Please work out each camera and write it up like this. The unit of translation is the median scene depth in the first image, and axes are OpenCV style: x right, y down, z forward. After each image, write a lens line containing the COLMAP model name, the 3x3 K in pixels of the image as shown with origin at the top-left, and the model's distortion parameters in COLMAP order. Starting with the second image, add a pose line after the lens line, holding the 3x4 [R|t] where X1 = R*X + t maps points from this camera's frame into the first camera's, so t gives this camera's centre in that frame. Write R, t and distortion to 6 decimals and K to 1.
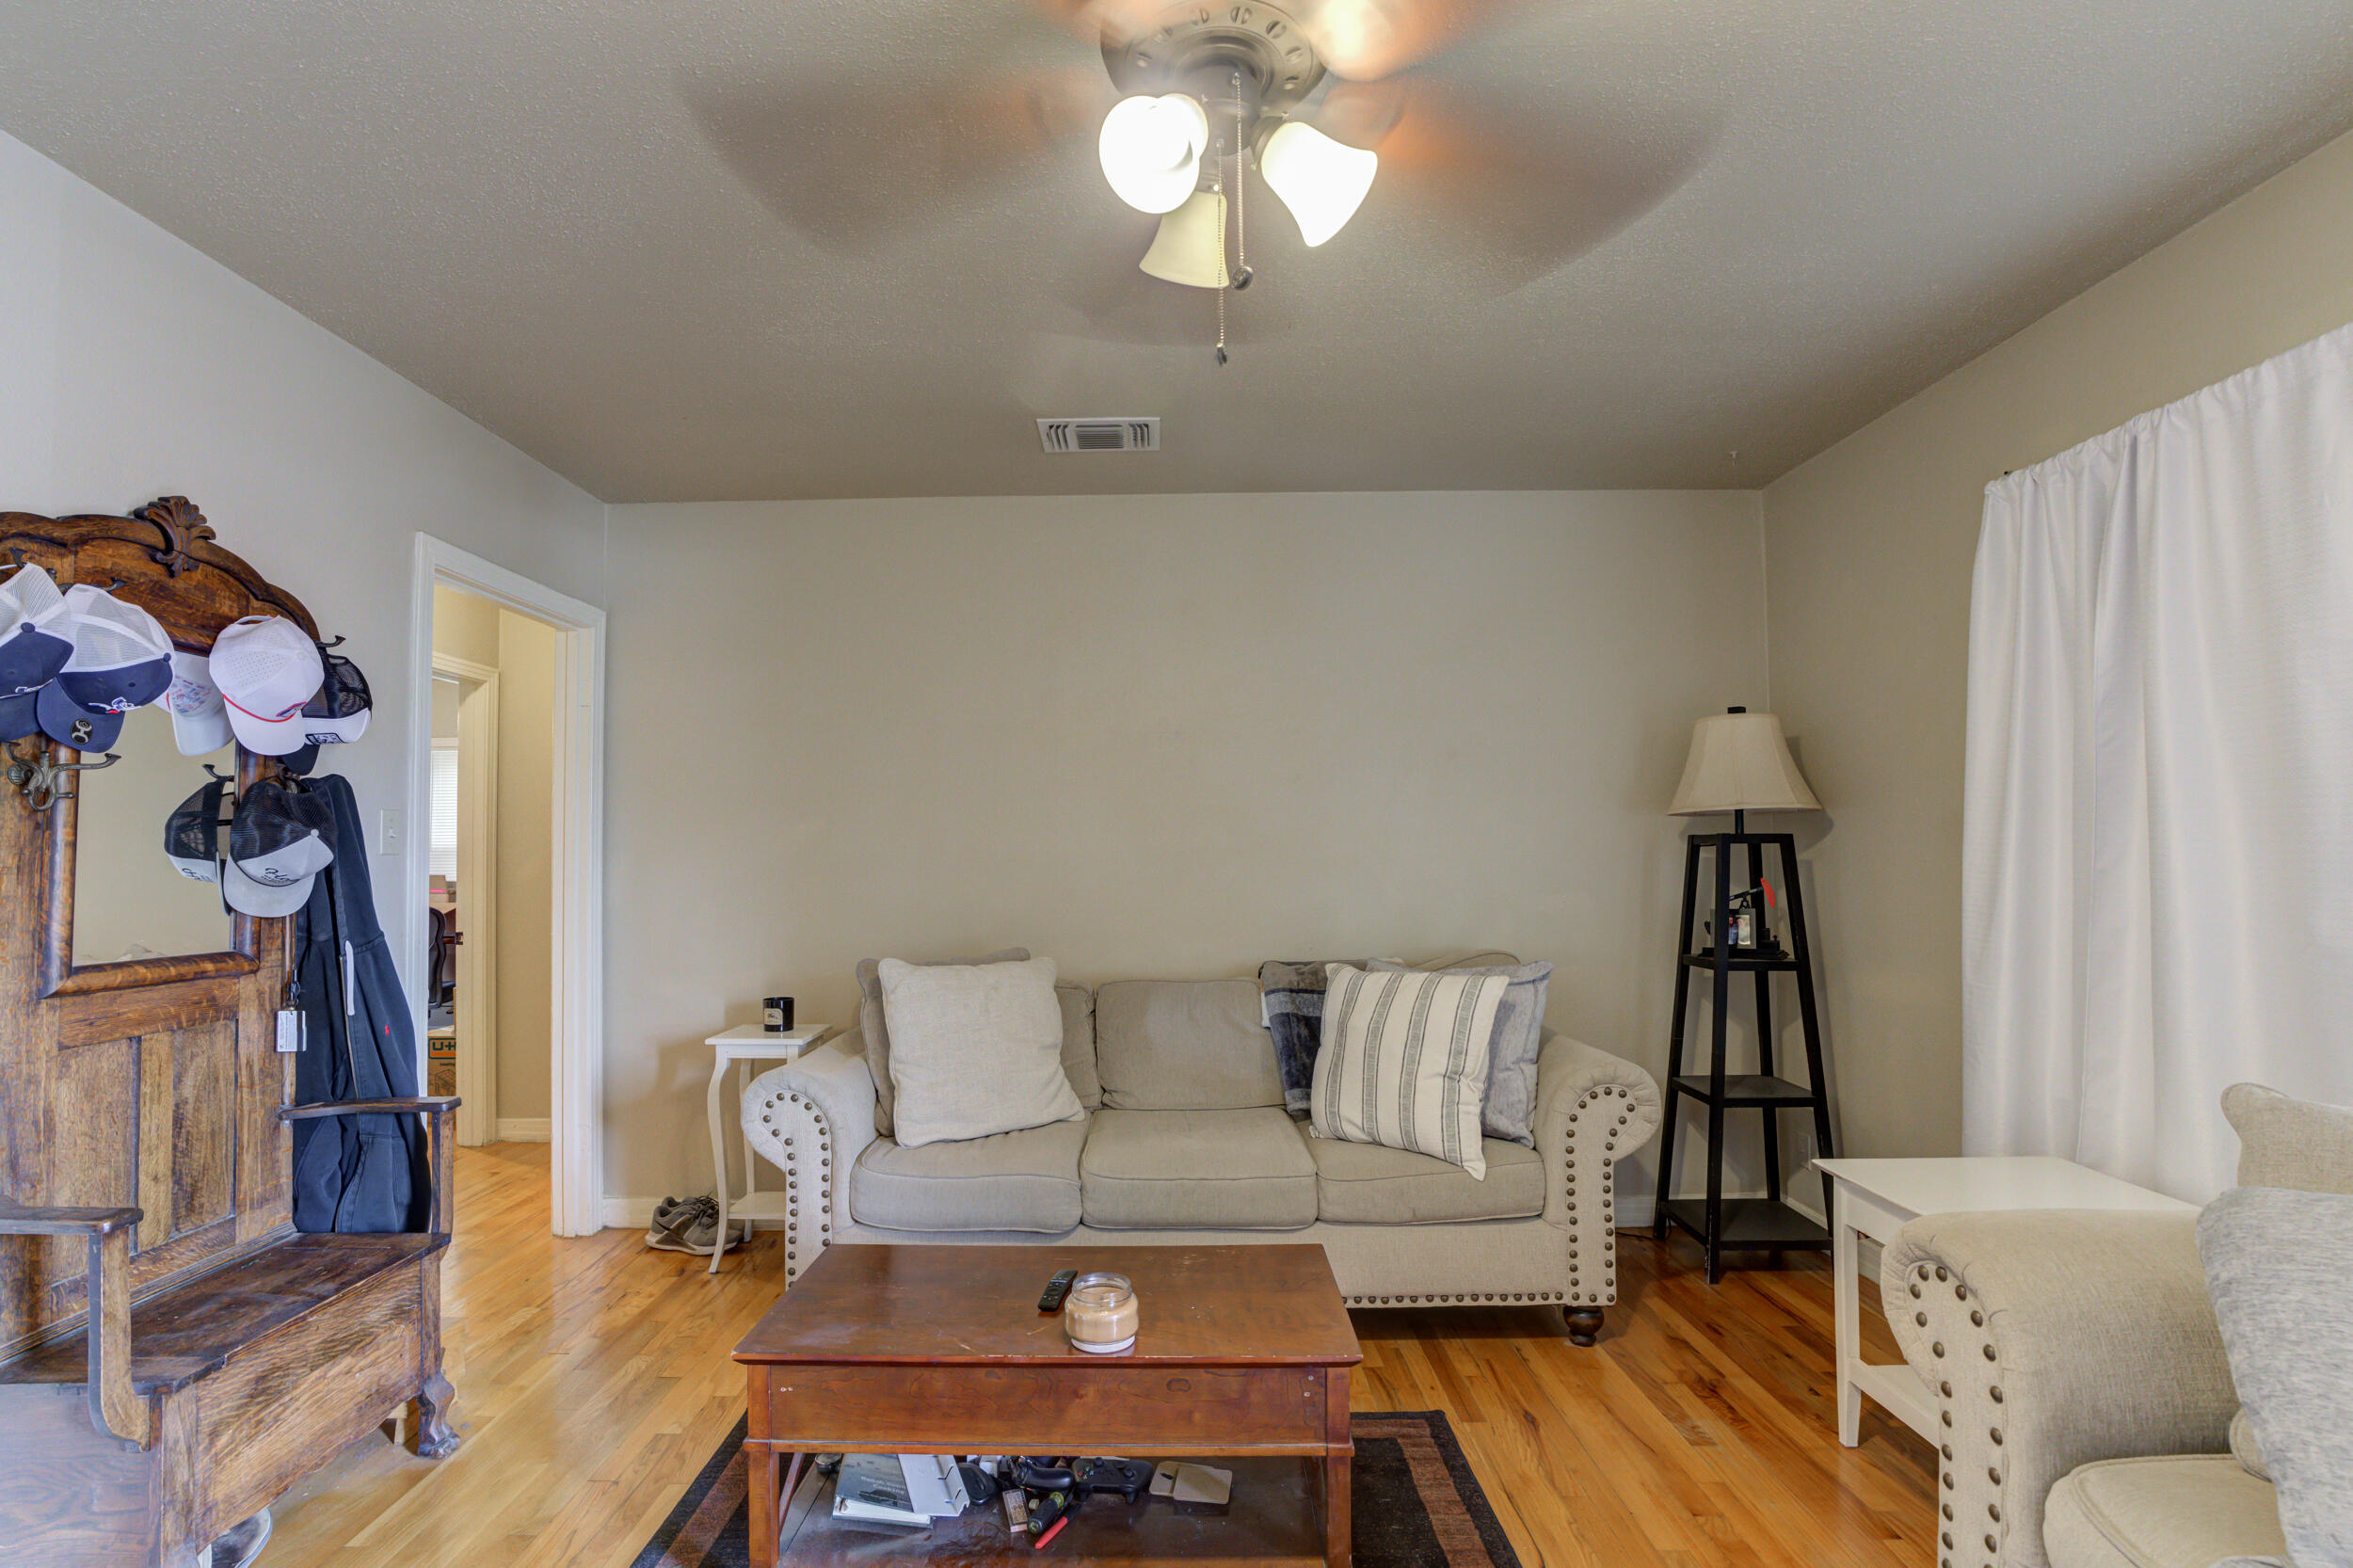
lens RADIAL K [[1086.3, 0, 1144.0], [0, 1086.3, 811.8], [0, 0, 1]] dist [-0.061309, 0.028227]
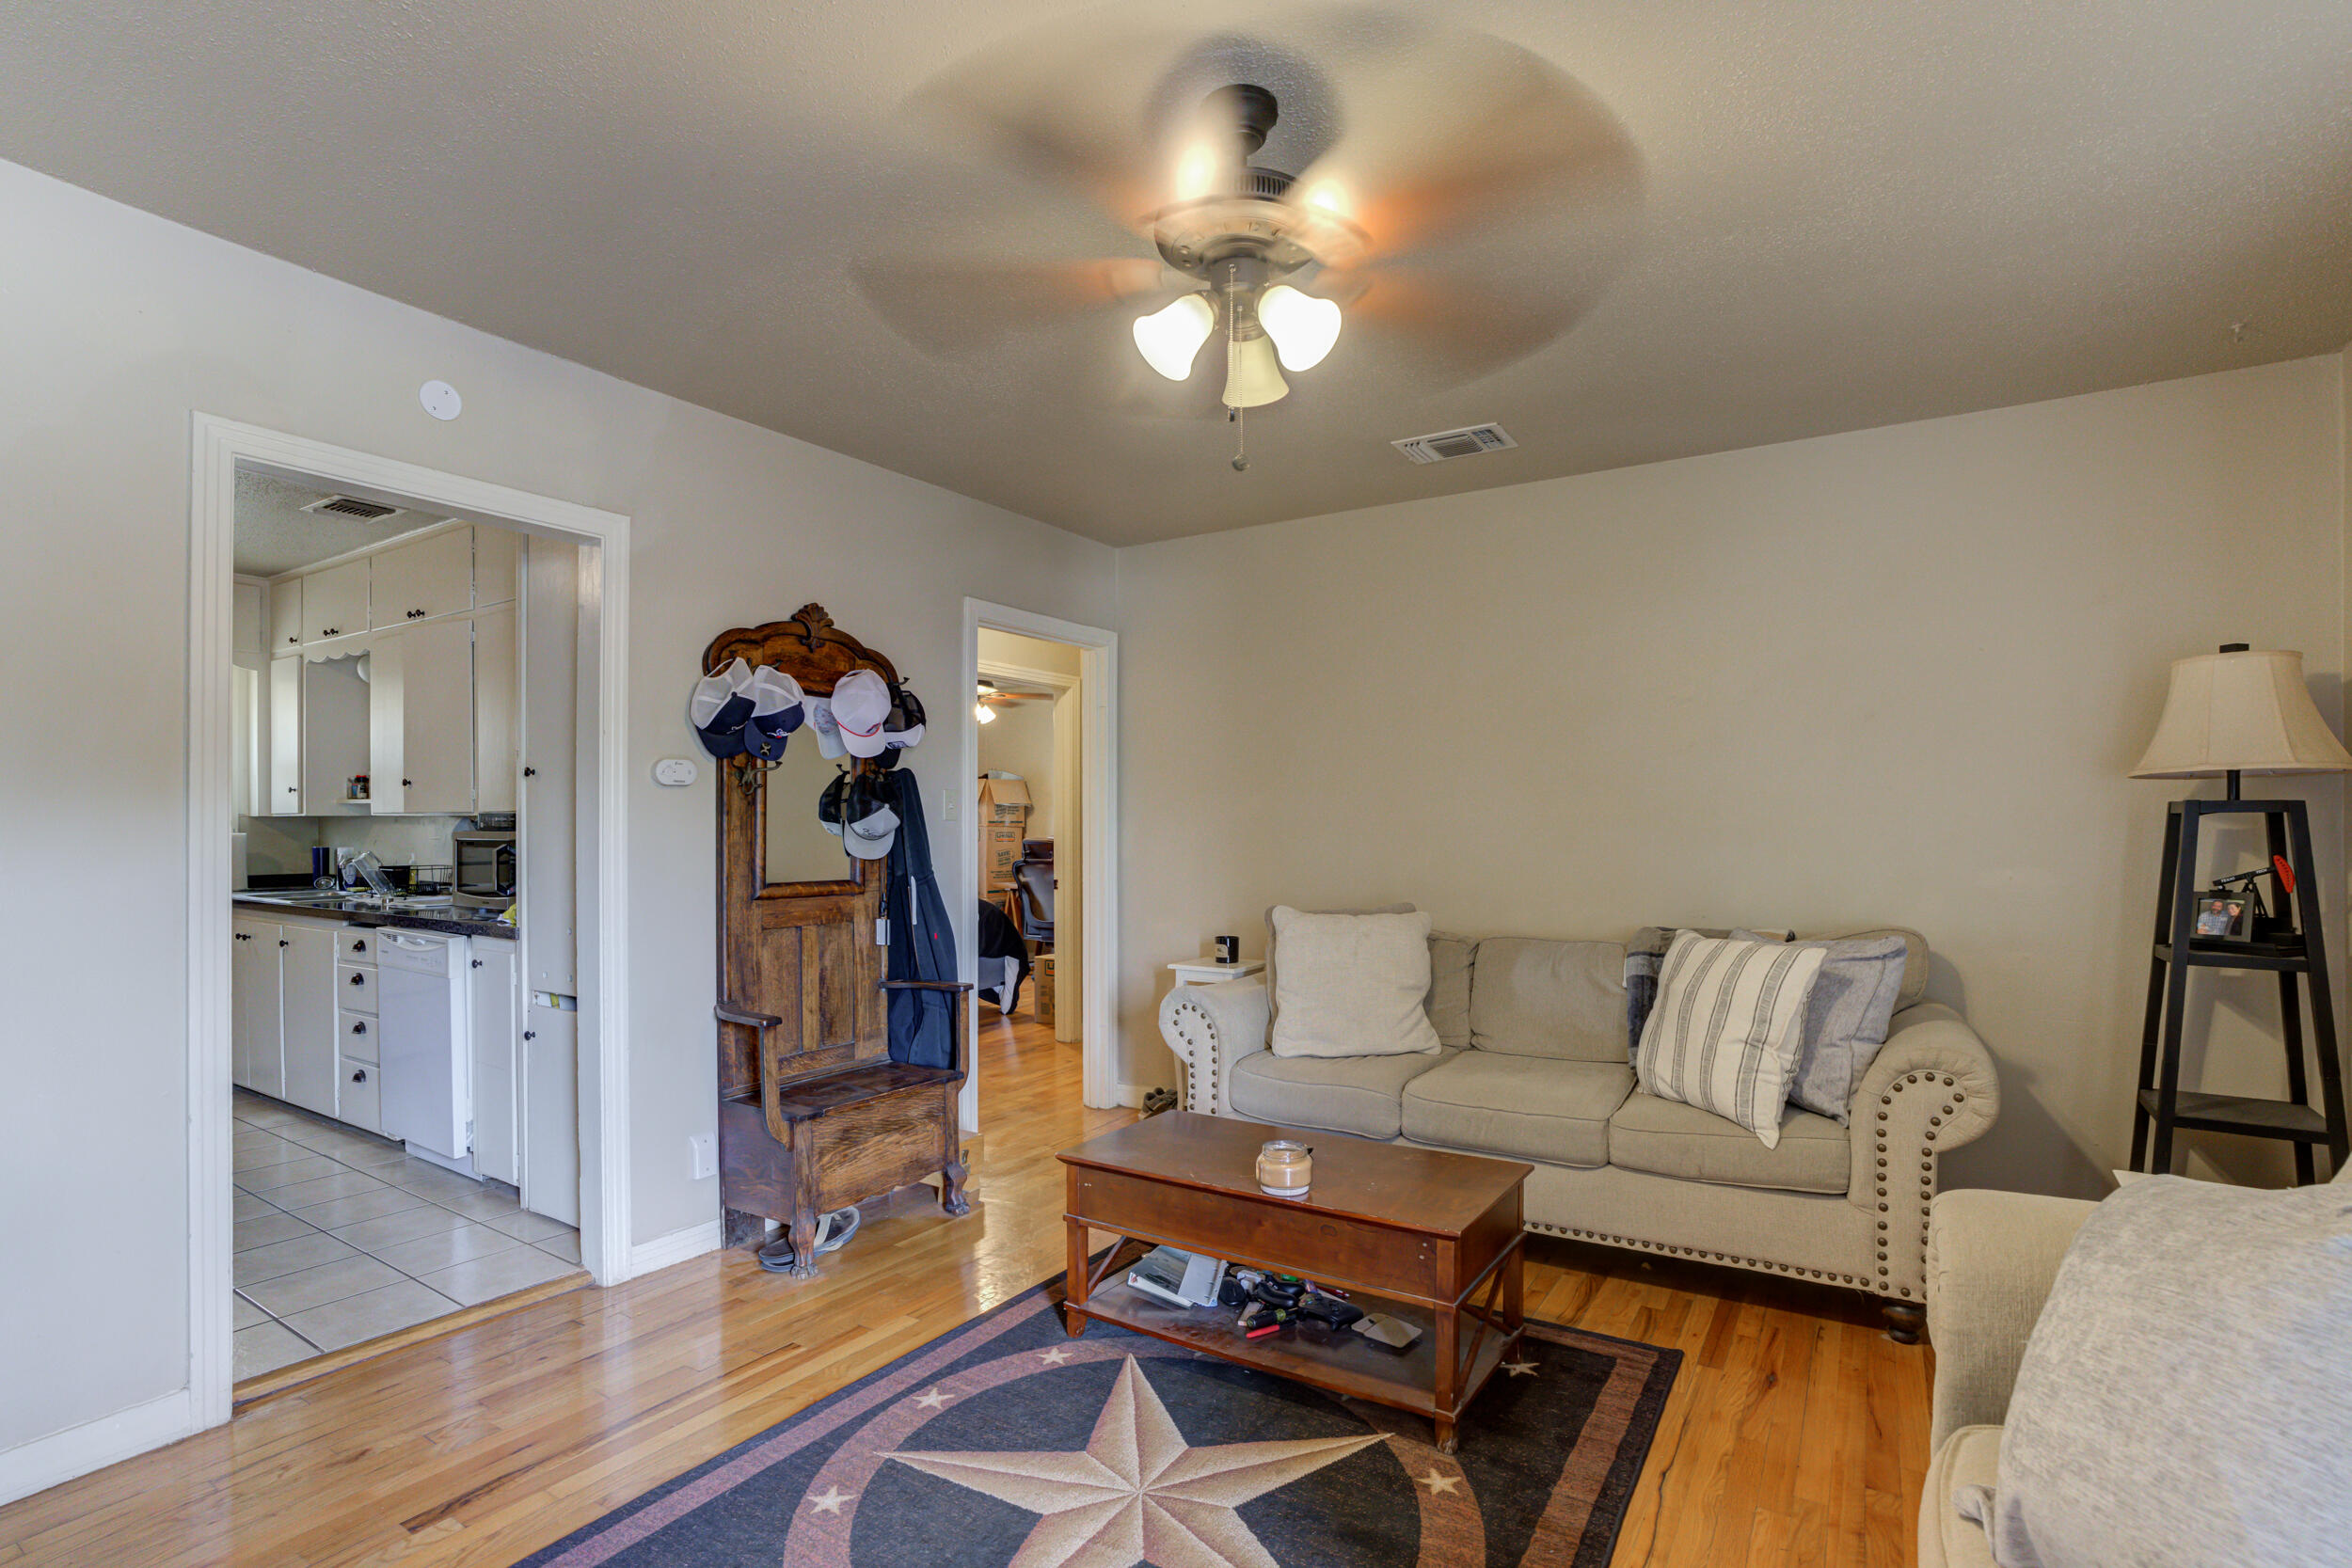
lens RADIAL K [[1099.0, 0, 1188.0], [0, 1099.0, 815.8], [0, 0, 1]] dist [-0.061628, 0.026687]
pose [[0.852477, 0.000694, -0.522765, 0.373456], [0.016792, 0.999447, 0.028710, -0.004089], [0.522495, -0.033253, 0.851994, -0.126550]]
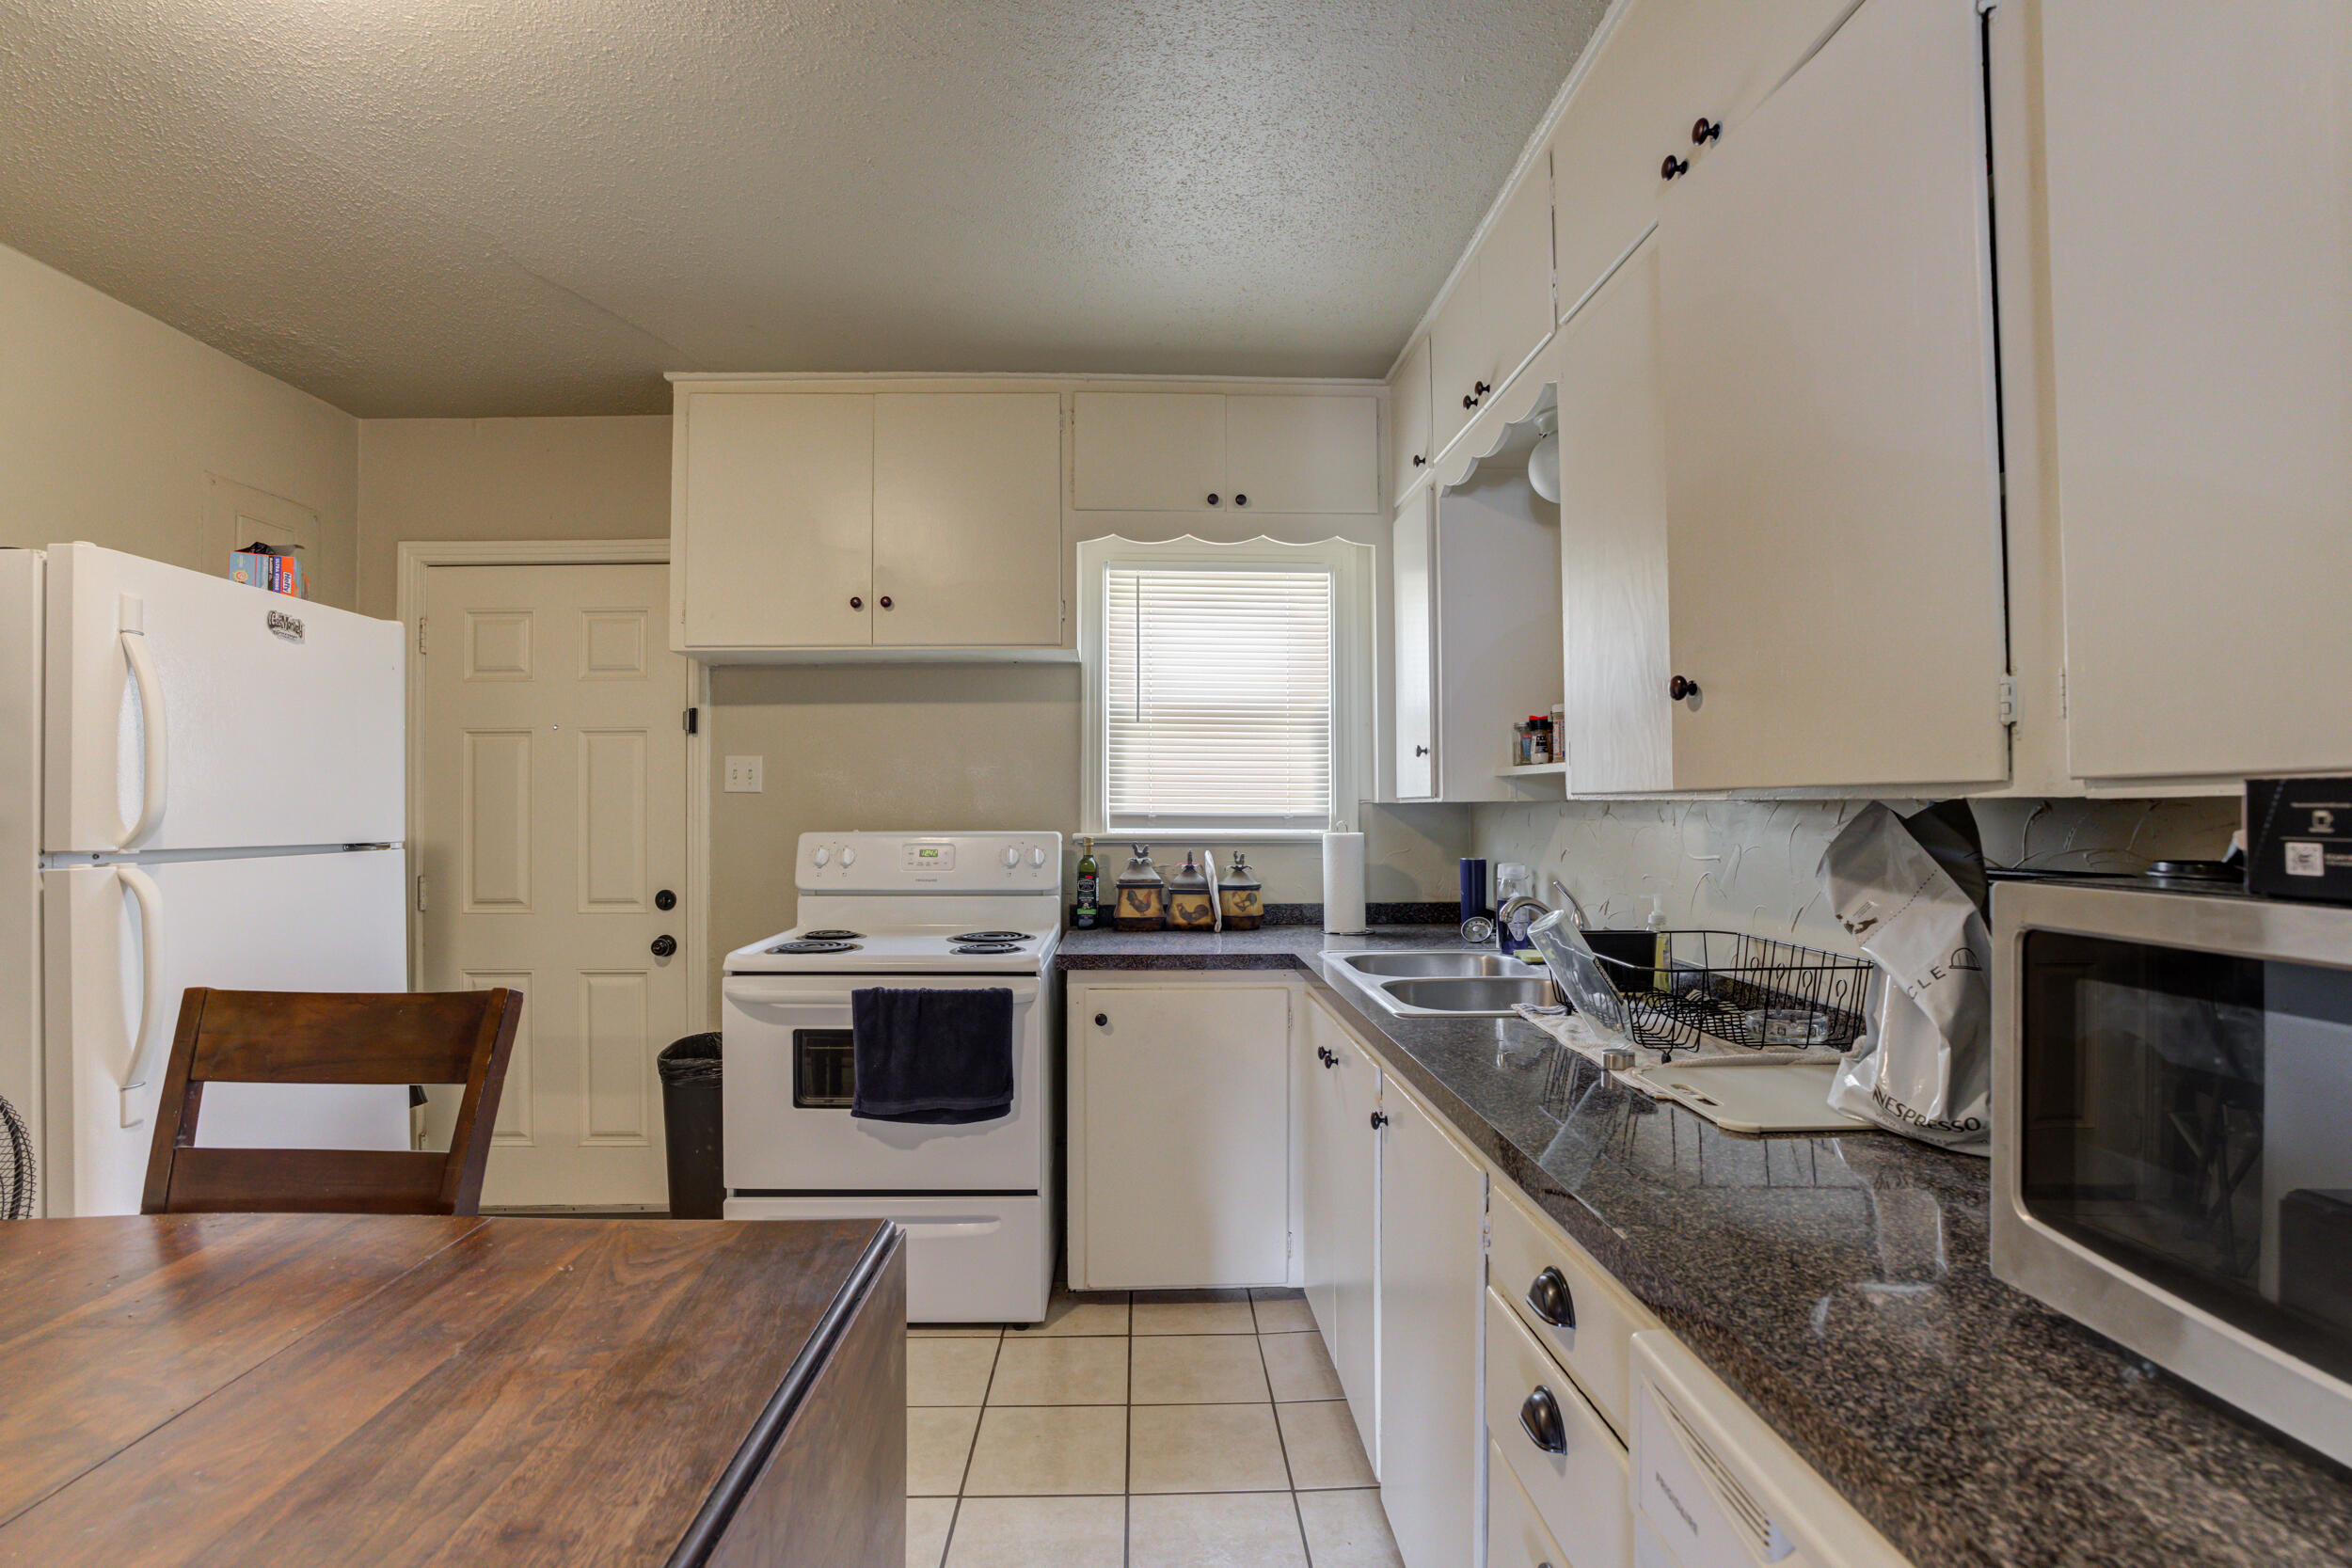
lens RADIAL K [[1091.4, 0, 1133.8], [0, 1091.4, 788.7], [0, 0, 1]] dist [-0.043924, 0.000599]
pose [[0.020737, -0.009812, -0.999737, -1.091850], [0.036343, 0.999298, -0.009054, 0.012627], [0.999124, -0.036146, 0.021079, 0.410447]]
